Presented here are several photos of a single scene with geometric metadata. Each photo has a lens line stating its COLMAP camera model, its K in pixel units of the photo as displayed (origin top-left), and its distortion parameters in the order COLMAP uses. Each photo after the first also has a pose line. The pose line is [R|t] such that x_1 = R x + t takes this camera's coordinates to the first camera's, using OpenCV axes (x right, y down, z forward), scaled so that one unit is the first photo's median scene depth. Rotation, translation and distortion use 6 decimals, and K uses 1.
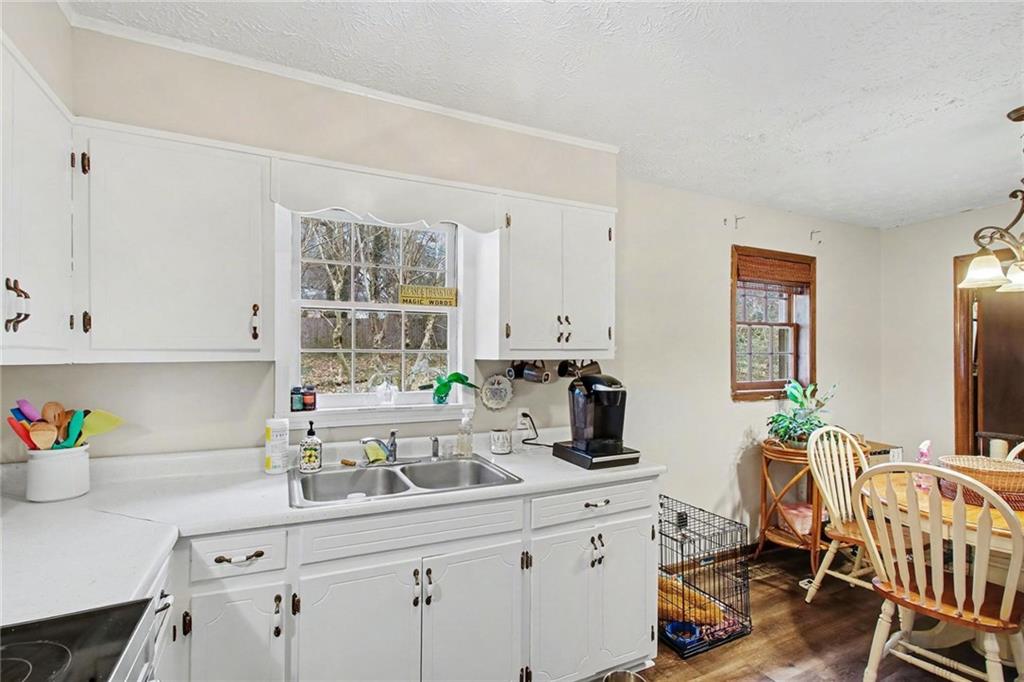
lens RADIAL K [[459.4, 0, 508.2], [0, 459.4, 358.3], [0, 0, 1]] dist [0.000250, 0.000032]
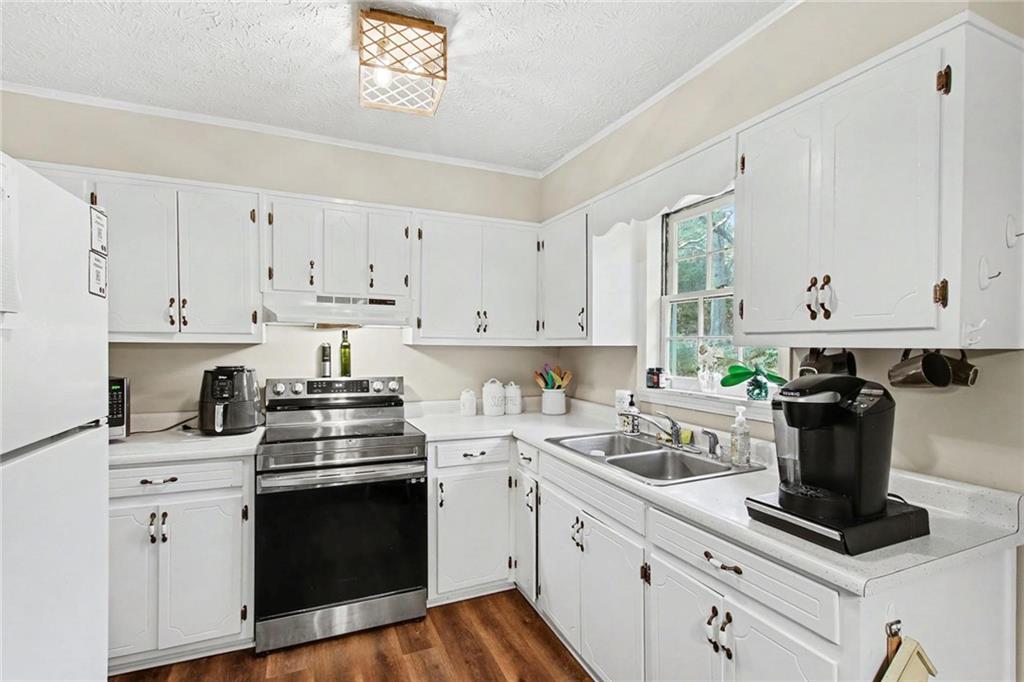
lens RADIAL K [[487.6, 0, 514.8], [0, 487.6, 347.6], [0, 0, 1]] dist [-0.000062, 0.000076]
pose [[-0.034053, 0.007741, -0.999390, 0.915460], [-0.000873, 0.999969, 0.007776, -0.002547], [0.999420, 0.001138, -0.034045, 0.725204]]
